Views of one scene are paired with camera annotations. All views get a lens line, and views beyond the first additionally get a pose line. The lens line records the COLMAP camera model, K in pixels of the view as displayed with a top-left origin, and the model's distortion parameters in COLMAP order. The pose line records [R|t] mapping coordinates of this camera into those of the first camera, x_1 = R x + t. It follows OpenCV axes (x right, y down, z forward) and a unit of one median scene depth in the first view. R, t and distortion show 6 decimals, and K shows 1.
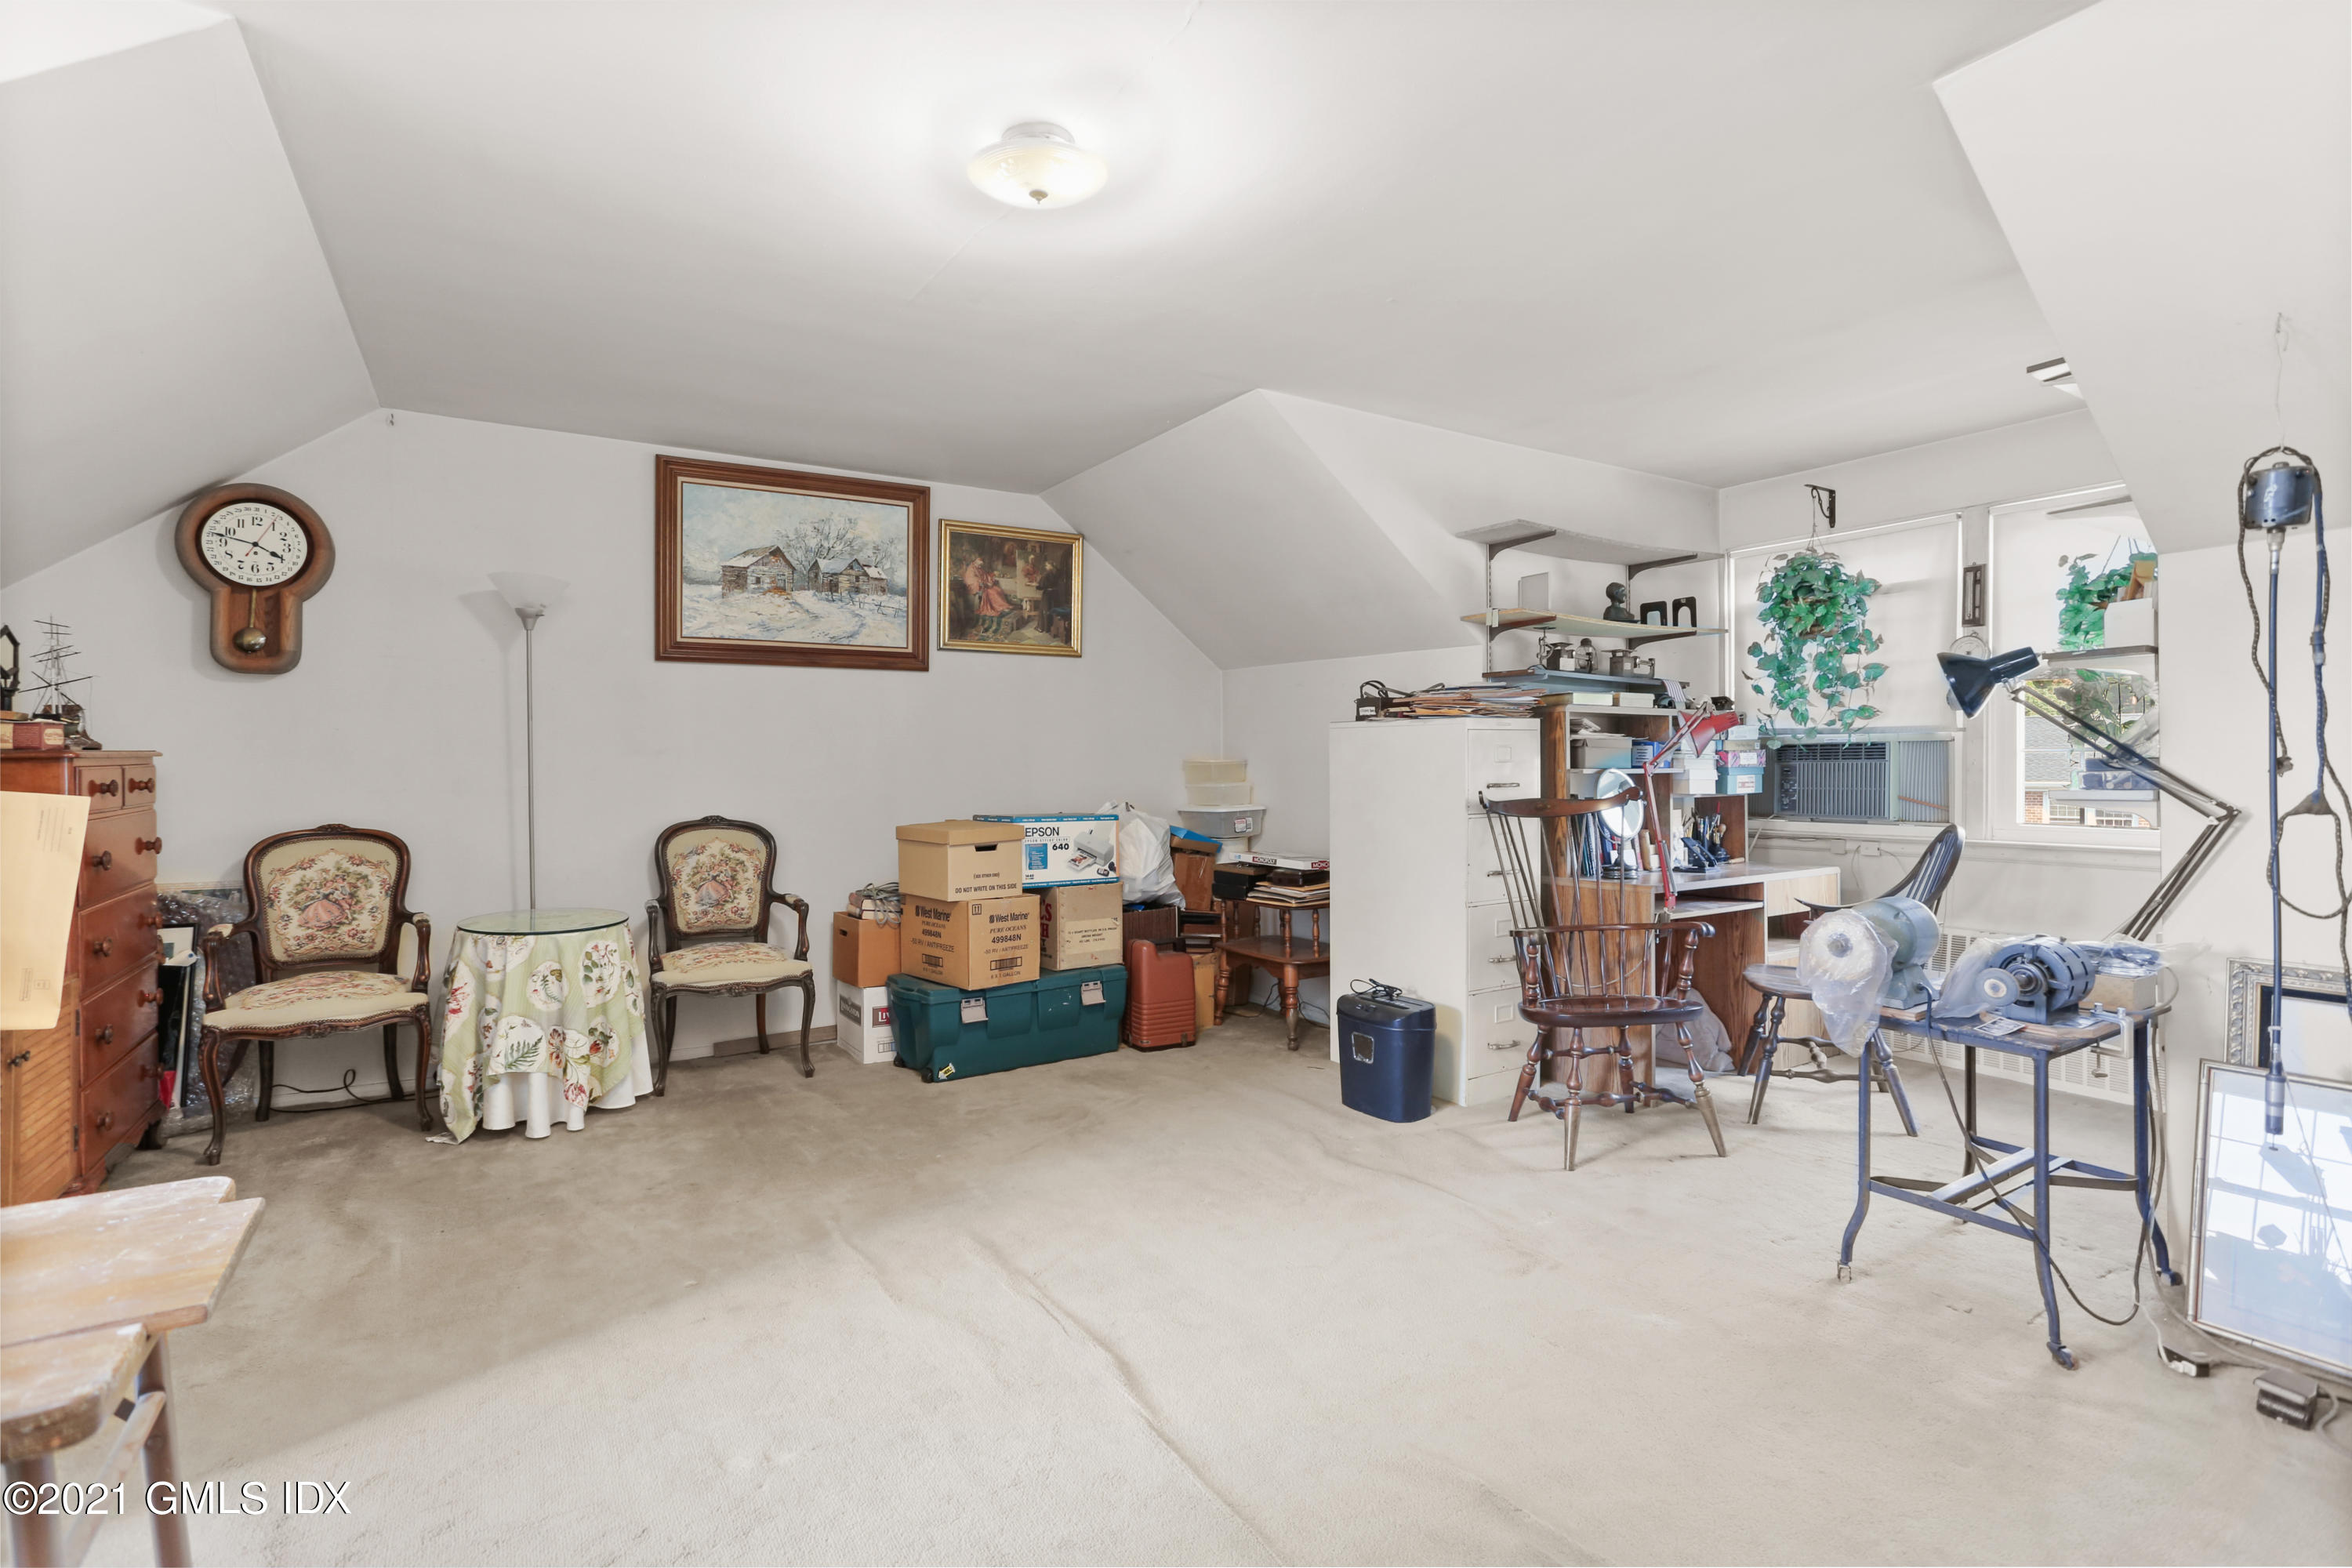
lens RADIAL K [[1139.2, 0, 1169.0], [0, 1139.2, 767.0], [0, 0, 1]] dist [-0.052614, 0.033485]
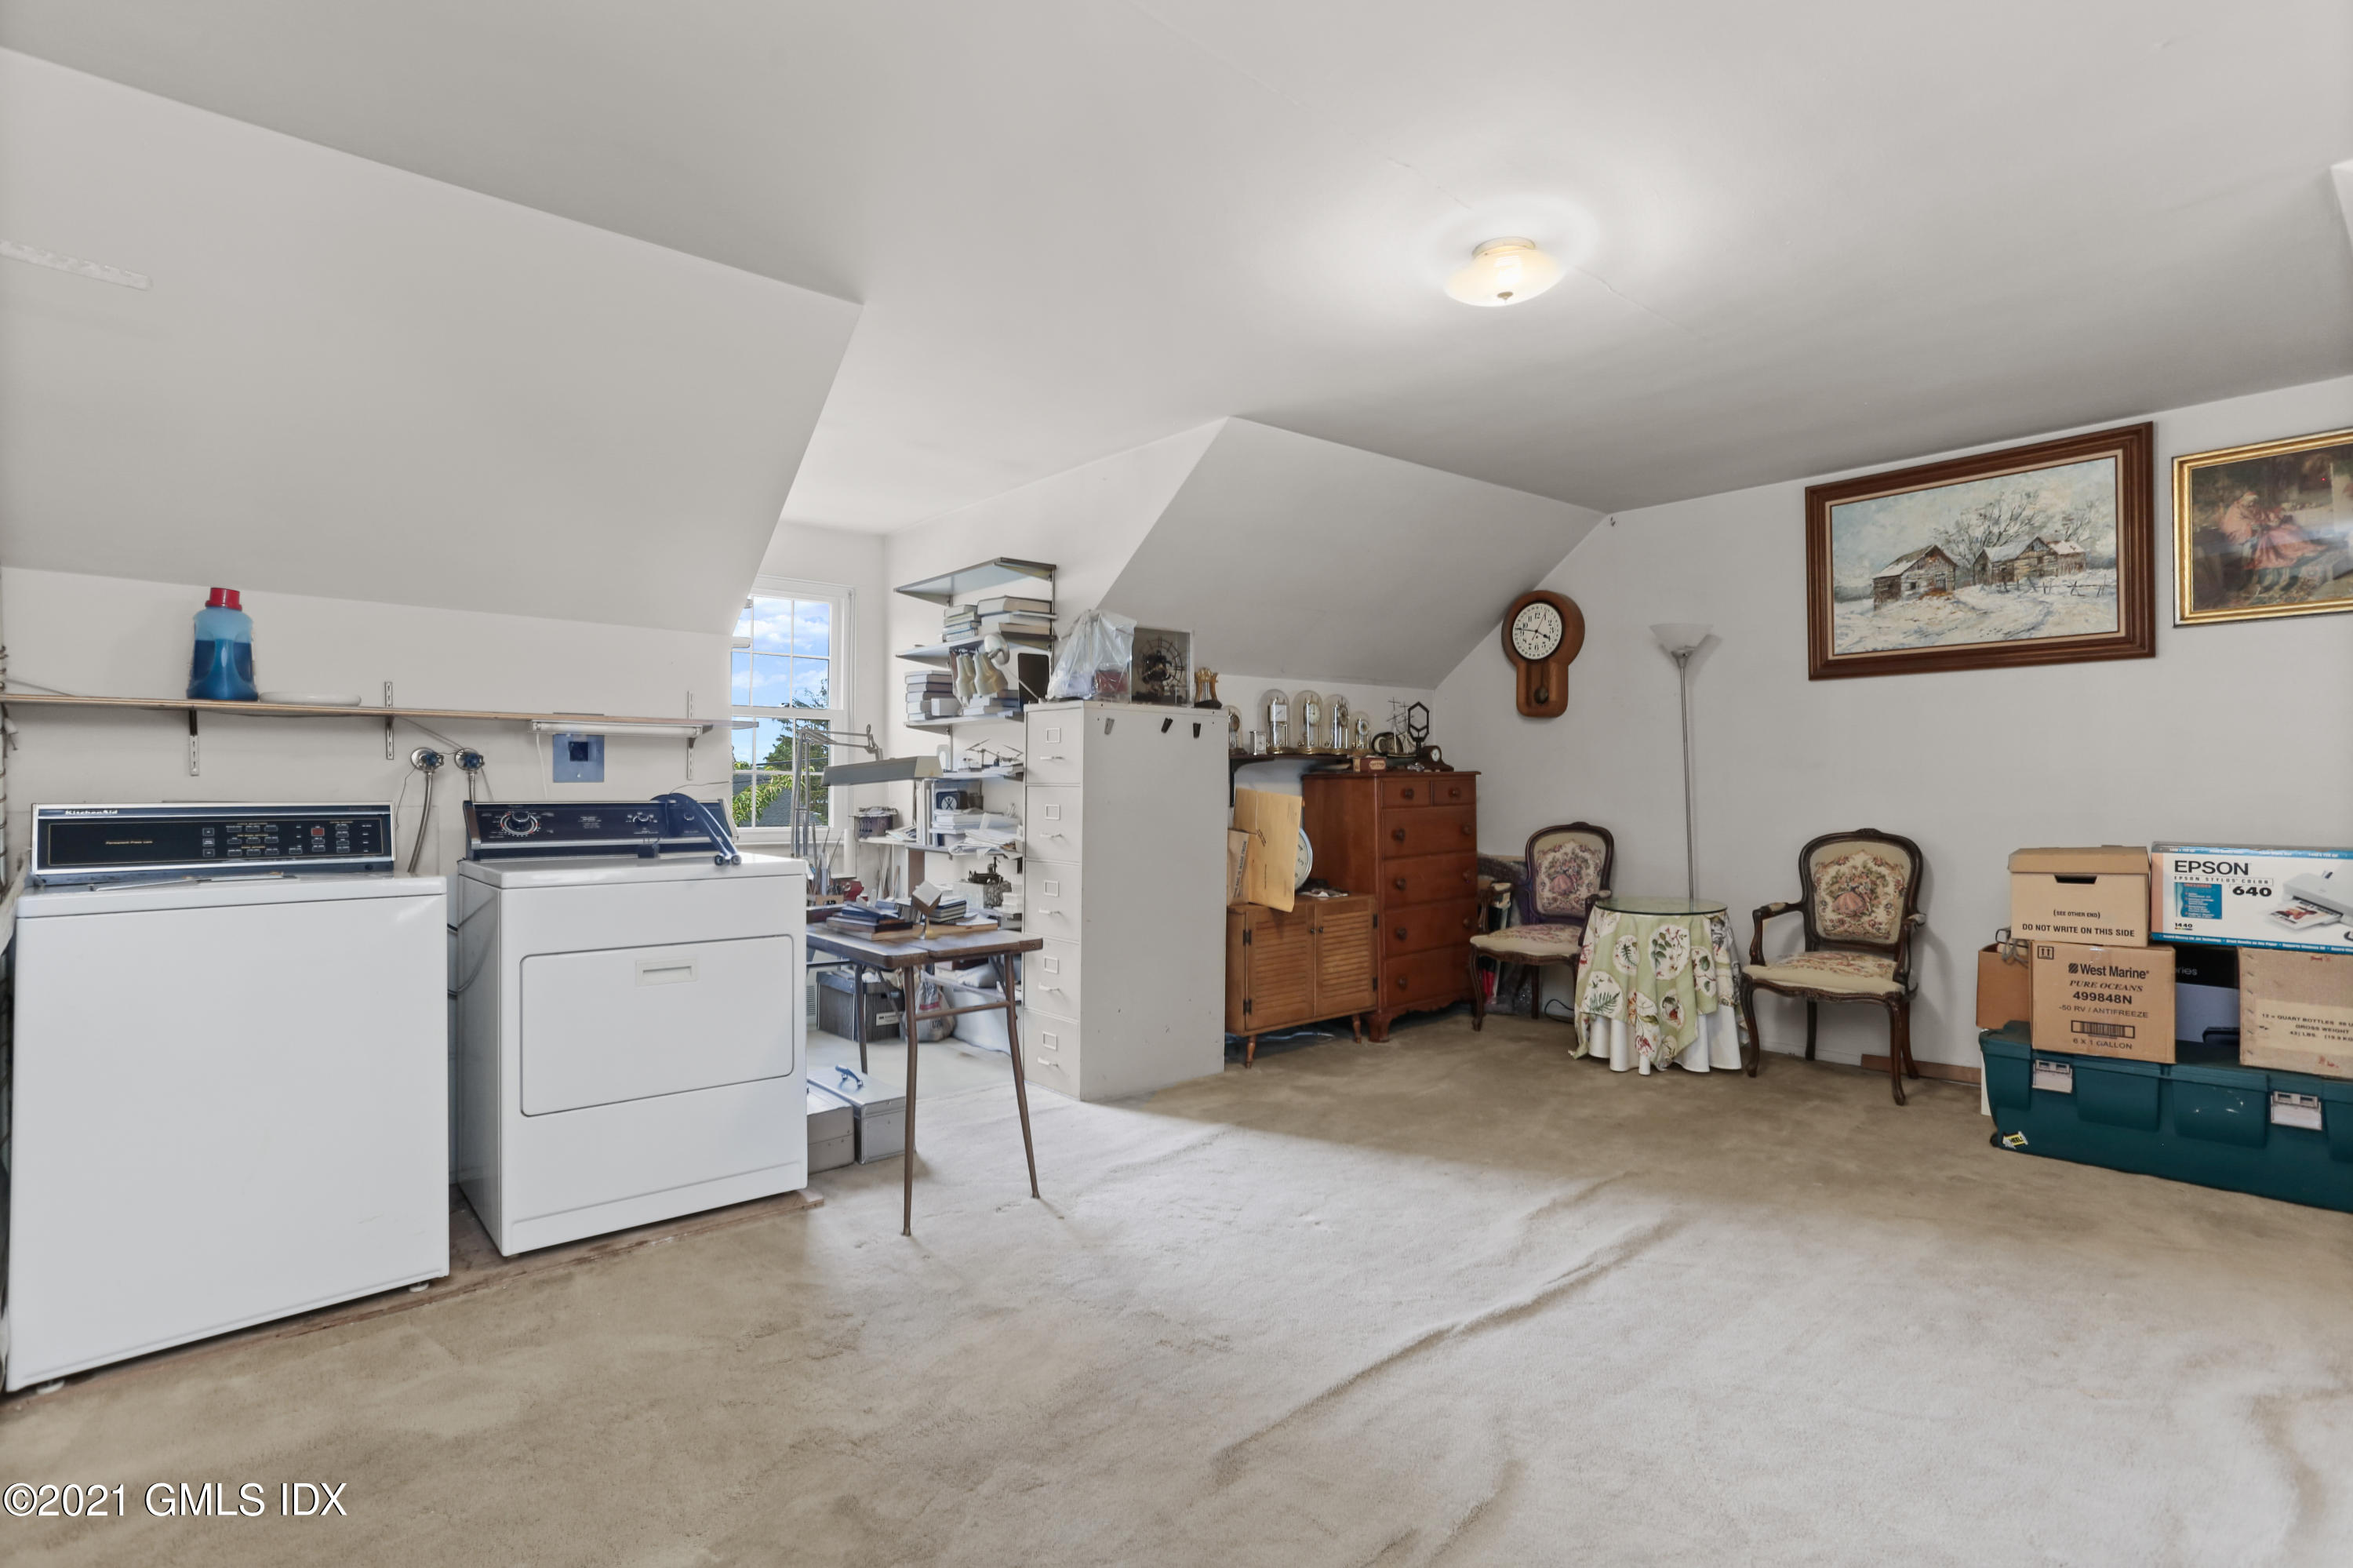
lens RADIAL K [[1139.7, 0, 1169.5], [0, 1139.7, 767.0], [0, 0, 1]] dist [-0.052614, 0.033485]
pose [[0.157960, -0.014432, -0.987340, 0.503626], [0.000859, 0.999895, -0.014478, 0.002689], [0.987445, 0.001439, 0.157956, 0.236575]]
